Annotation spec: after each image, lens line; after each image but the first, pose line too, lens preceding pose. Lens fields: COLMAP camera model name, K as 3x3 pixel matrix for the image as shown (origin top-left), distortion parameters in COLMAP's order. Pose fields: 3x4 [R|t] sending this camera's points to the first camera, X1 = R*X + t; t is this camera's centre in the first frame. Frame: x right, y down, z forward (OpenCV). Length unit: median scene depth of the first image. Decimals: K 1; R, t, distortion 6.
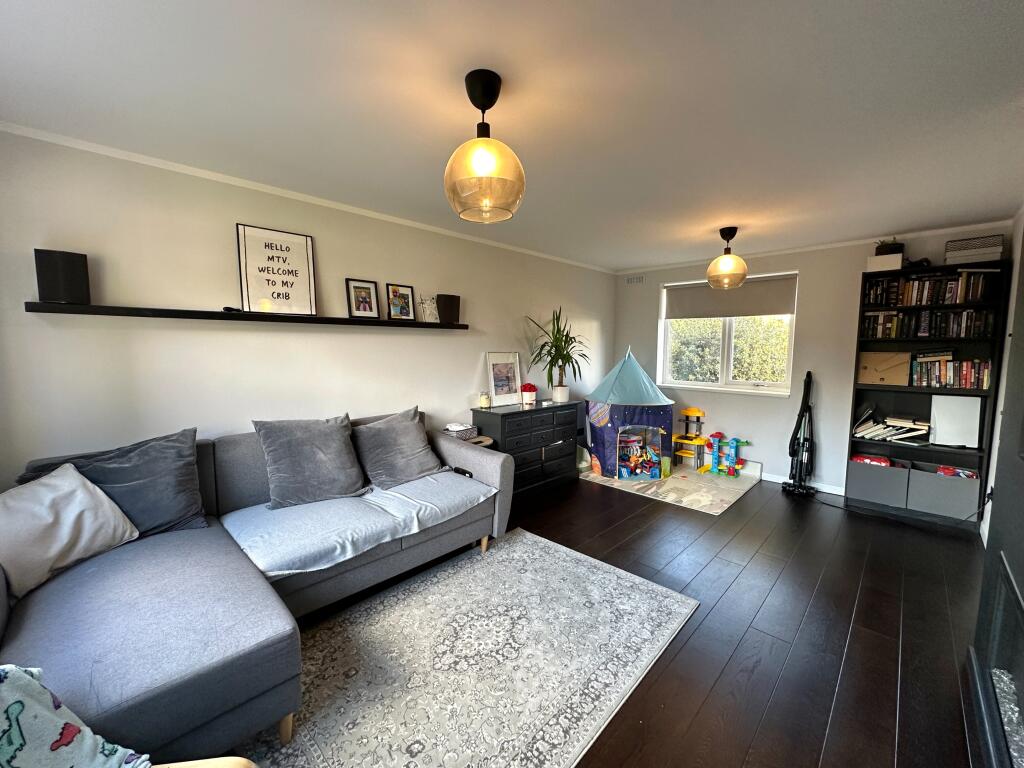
lens RADIAL K [[411.1, 0, 512.9], [0, 411.1, 383.2], [0, 0, 1]] dist [-0.000797, -0.000084]
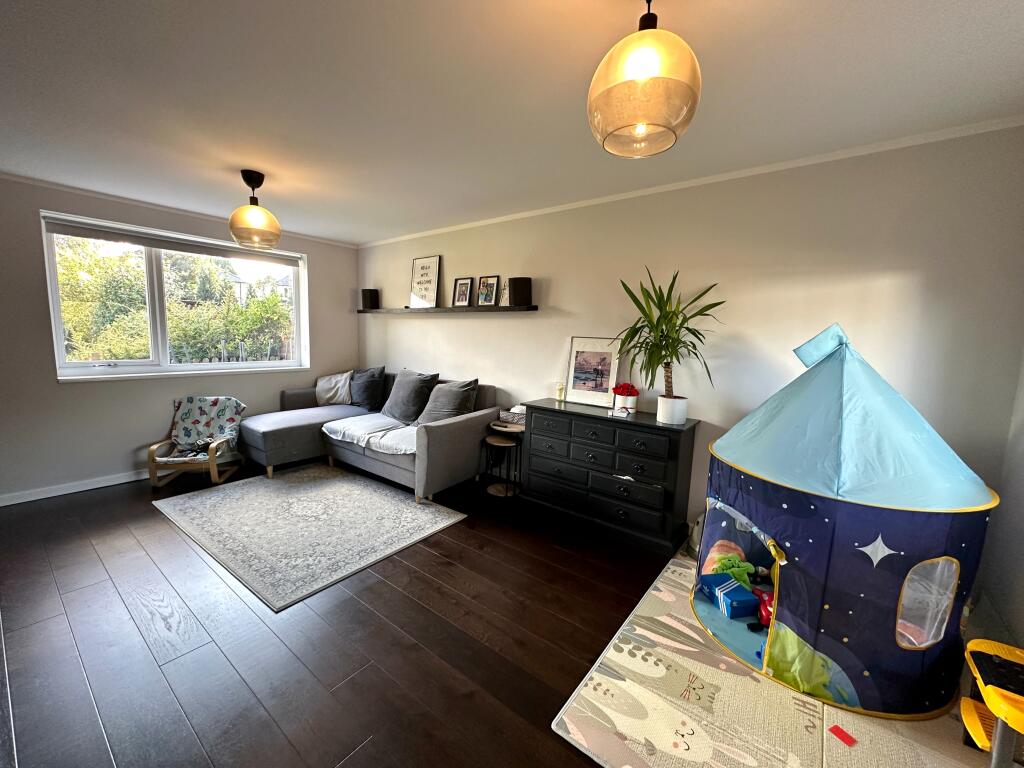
lens RADIAL K [[411.1, 0, 512.9], [0, 411.1, 383.2], [0, 0, 1]] dist [-0.000797, -0.000084]
pose [[0.120966, 0.115758, -0.985884, 0.914941], [-0.116789, 0.987939, 0.101670, -0.062269], [0.985763, 0.102842, 0.133026, 0.923512]]
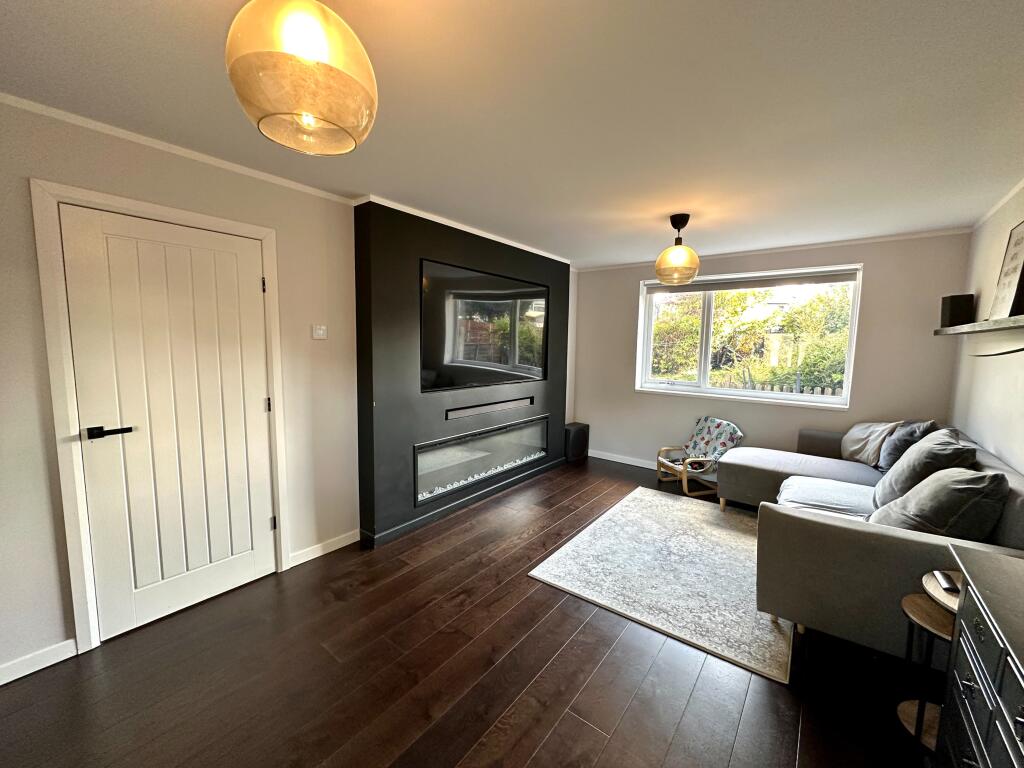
lens RADIAL K [[411.1, 0, 512.9], [0, 411.1, 383.2], [0, 0, 1]] dist [-0.000797, -0.000084]
pose [[-0.993543, -0.010540, -0.112963, 0.437841], [-0.031939, 0.981391, 0.189345, -0.136464], [0.108865, 0.191731, -0.975391, 1.389857]]
